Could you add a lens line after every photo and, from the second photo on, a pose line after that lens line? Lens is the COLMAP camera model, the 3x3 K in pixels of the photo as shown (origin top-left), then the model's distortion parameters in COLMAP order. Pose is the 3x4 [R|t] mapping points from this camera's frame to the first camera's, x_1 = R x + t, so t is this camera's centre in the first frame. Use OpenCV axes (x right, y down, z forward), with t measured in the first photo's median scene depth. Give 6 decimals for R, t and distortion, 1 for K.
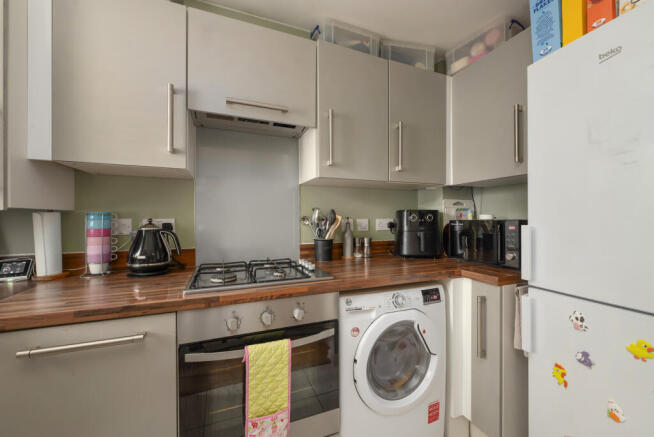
lens RADIAL K [[266.7, 0, 330.2], [0, 266.7, 216.5], [0, 0, 1]] dist [0.000995, 0.000129]
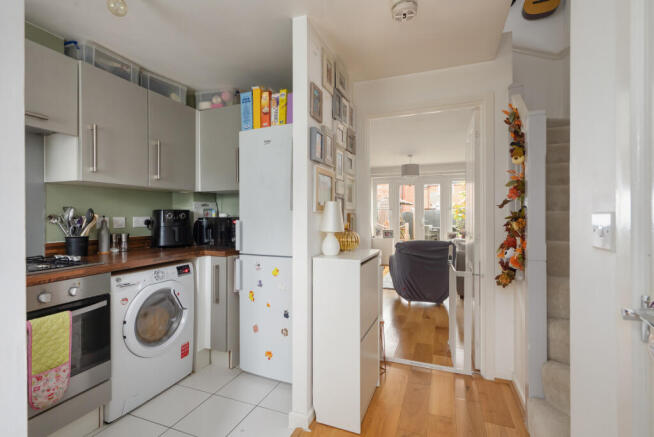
lens RADIAL K [[301.0, 0, 329.5], [0, 301.0, 214.6], [0, 0, 1]] dist [0.004392, -0.000212]
pose [[0.691010, -0.000949, 0.722845, -0.245214], [-0.001540, 0.999995, 0.002784, -0.008997], [-0.722844, -0.003037, 0.691005, -0.673286]]
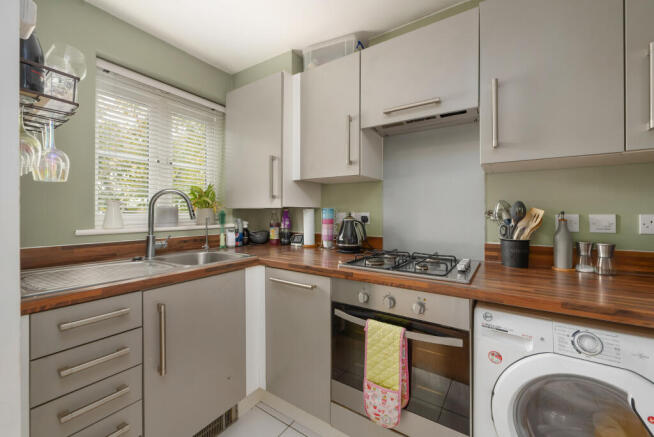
lens RADIAL K [[262.0, 0, 328.6], [0, 262.0, 212.0], [0, 0, 1]] dist [0.000529, -0.000028]
pose [[0.556207, -0.000254, -0.831044, 0.388181], [0.000836, 1.000000, 0.000255, 0.003679], [0.831043, -0.000837, 0.556207, 0.136224]]
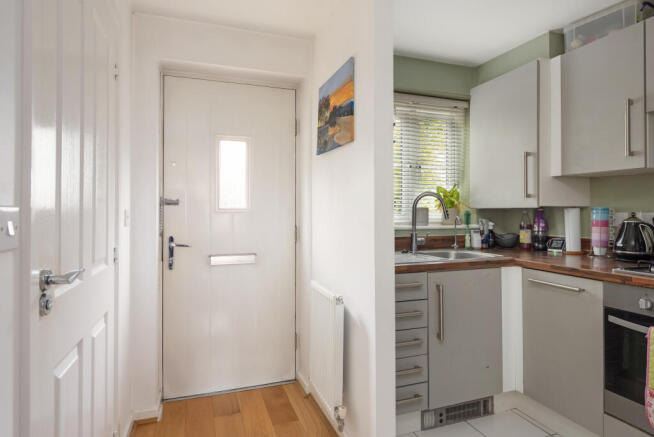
lens RADIAL K [[374.0, 0, 335.8], [0, 374.0, 209.5], [0, 0, 1]] dist [-0.001351, -0.000382]
pose [[-0.036472, -0.006549, -0.999313, 0.900881], [0.003959, 0.999970, -0.006698, -0.000018], [0.999327, -0.004201, -0.036445, -0.185752]]
